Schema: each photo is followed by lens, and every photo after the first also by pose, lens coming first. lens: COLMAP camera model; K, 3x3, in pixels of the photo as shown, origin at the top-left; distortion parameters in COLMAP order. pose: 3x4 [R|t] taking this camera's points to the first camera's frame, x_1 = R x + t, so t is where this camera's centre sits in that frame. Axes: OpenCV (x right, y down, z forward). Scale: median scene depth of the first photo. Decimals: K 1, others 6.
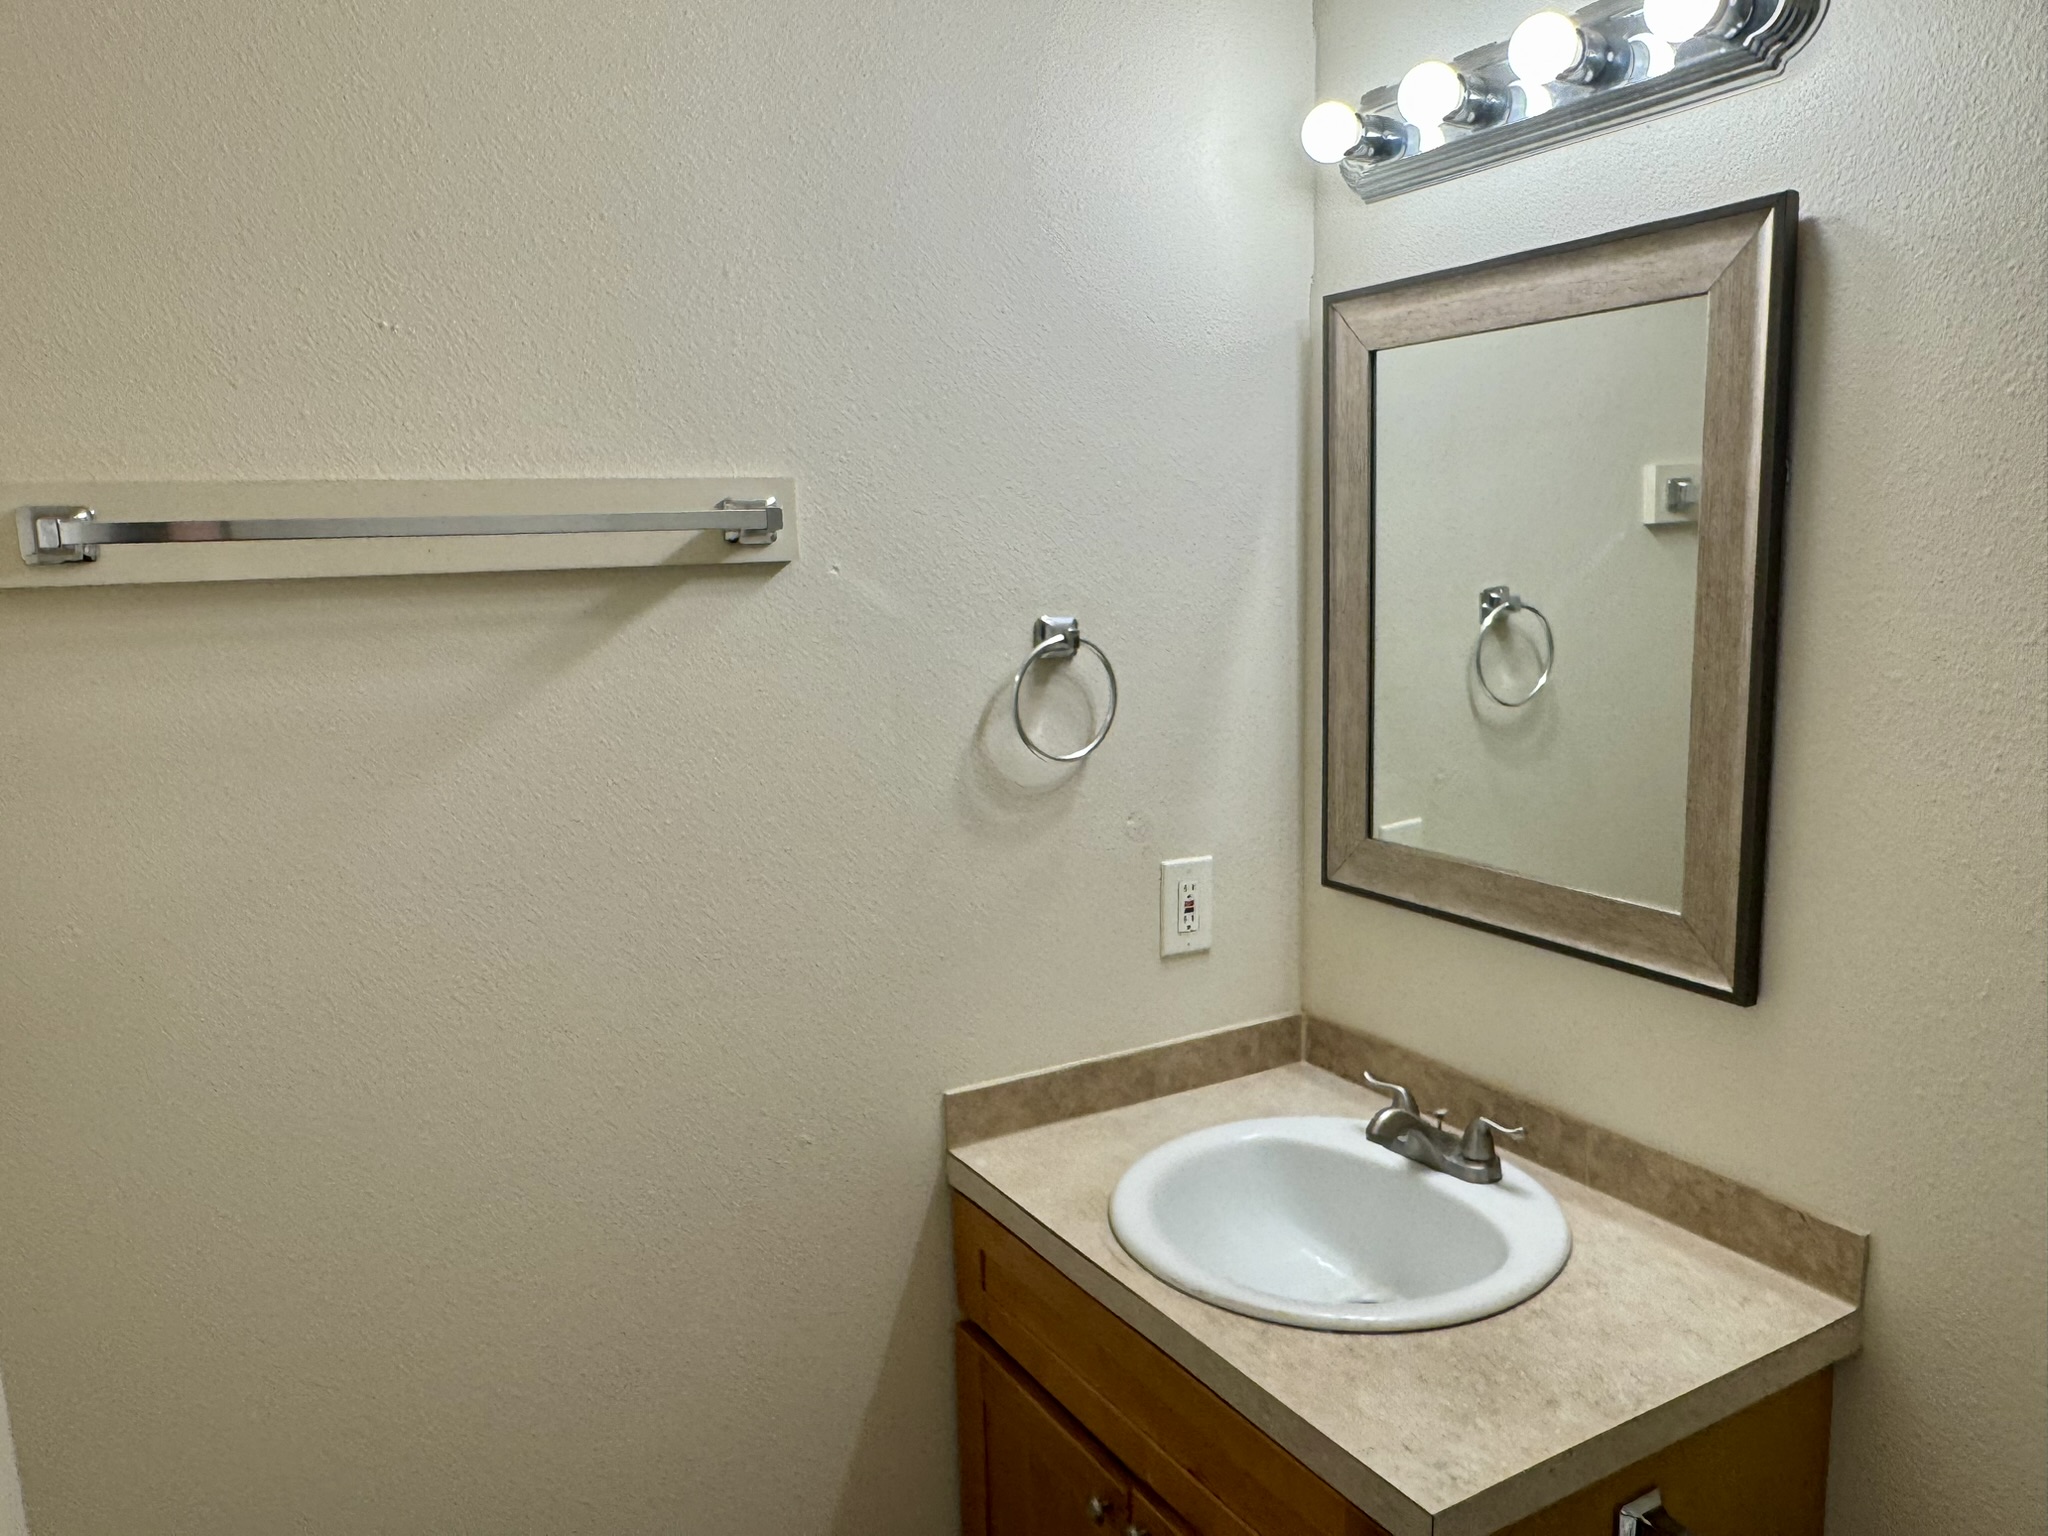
lens RADIAL K [[1446.7, 0, 1021.2], [0, 1446.7, 774.9], [0, 0, 1]] dist [0.019446, -0.028959]
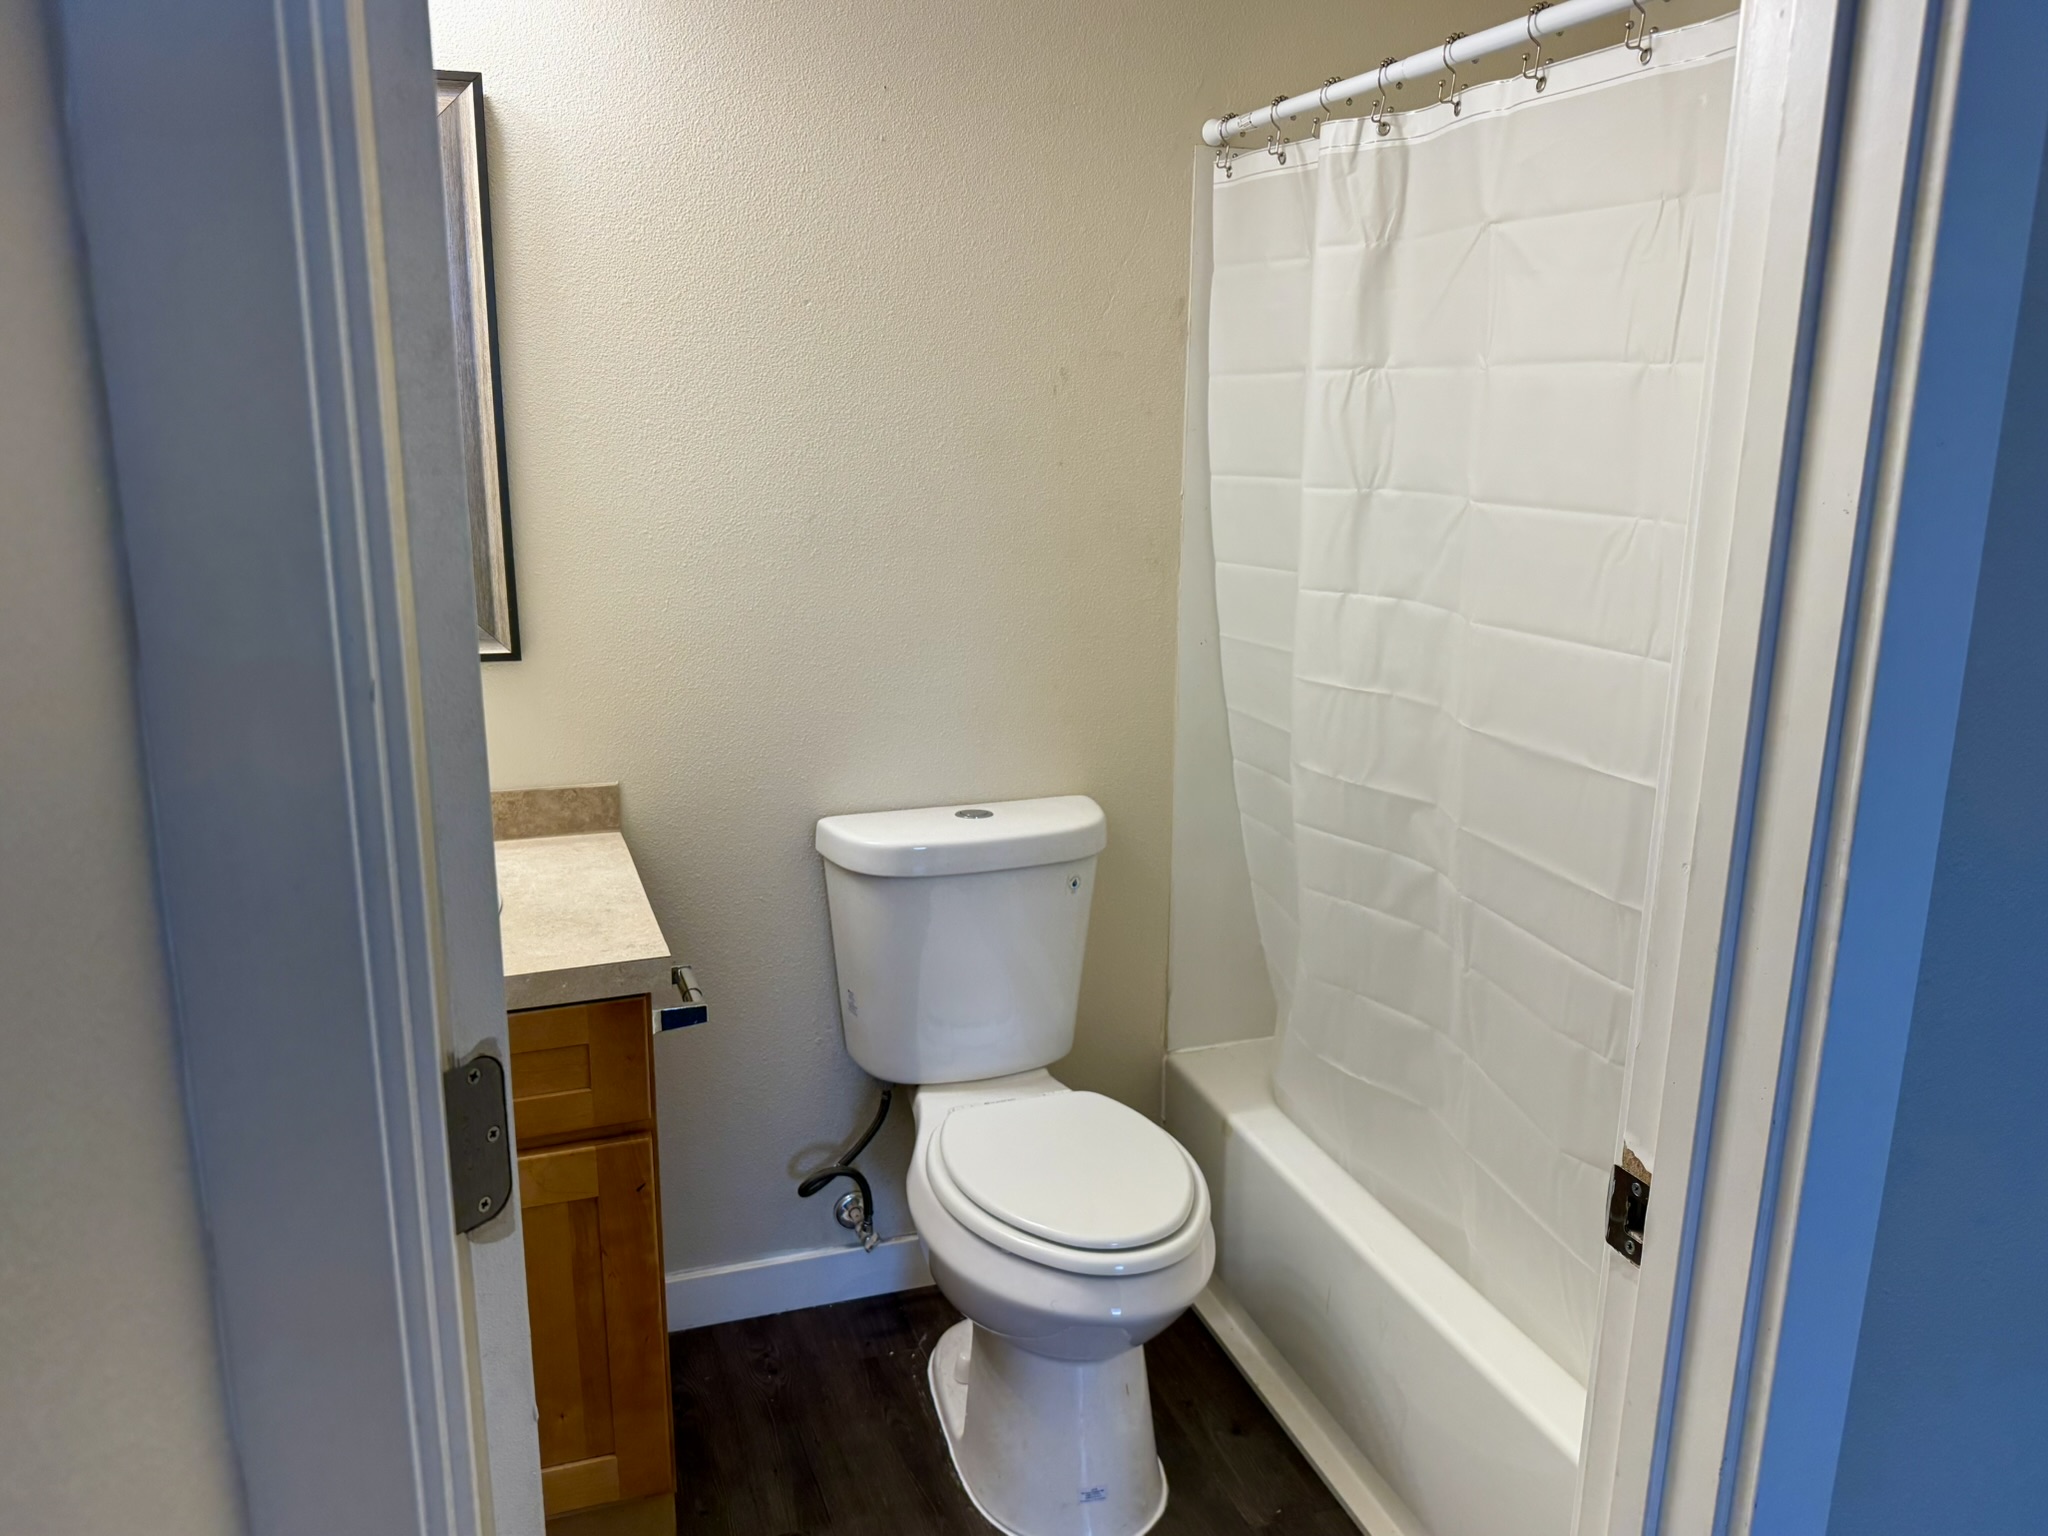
lens RADIAL K [[1565.8, 0, 1018.8], [0, 1565.8, 760.6], [0, 0, 1]] dist [0.092494, 0.001272]
pose [[0.186242, -0.210038, 0.959790, -0.956493], [0.150923, 0.971404, 0.183294, 0.043255], [-0.970843, 0.110717, 0.212616, 0.201516]]
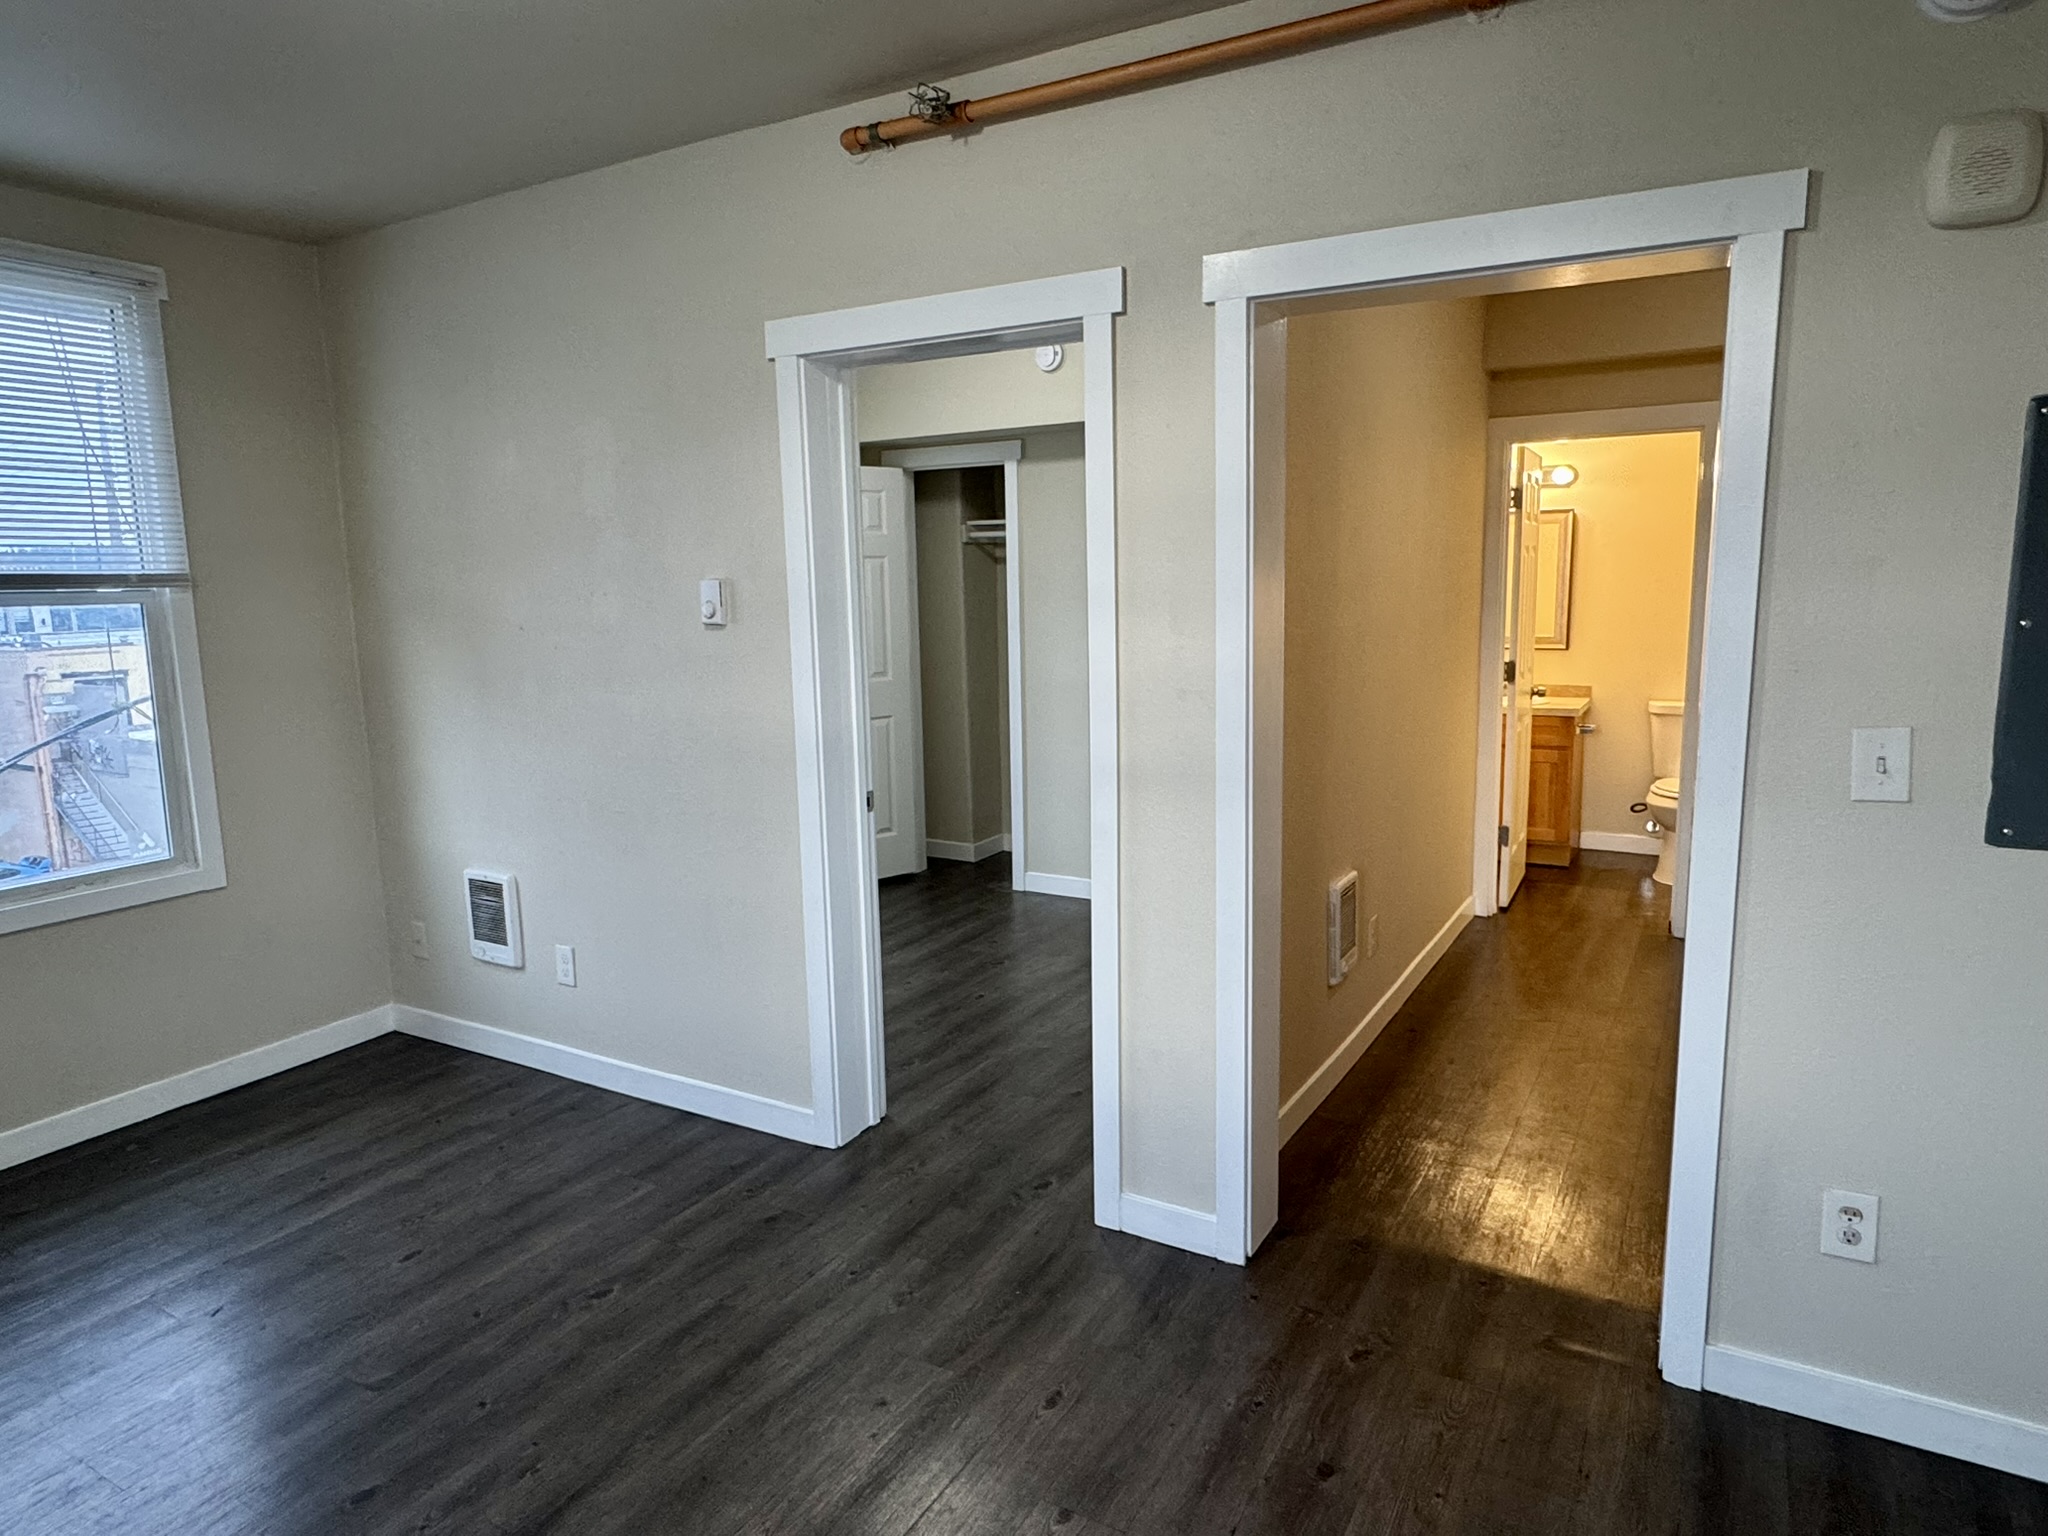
lens RADIAL K [[1247.8, 0, 1010.2], [0, 1247.8, 768.2], [0, 0, 1]] dist [-0.019546, 0.014836]
pose [[0.862689, -0.071977, 0.500587, -3.986373], [0.086612, 0.996224, -0.006019, 0.487594], [-0.498263, 0.048550, 0.865665, -2.199733]]
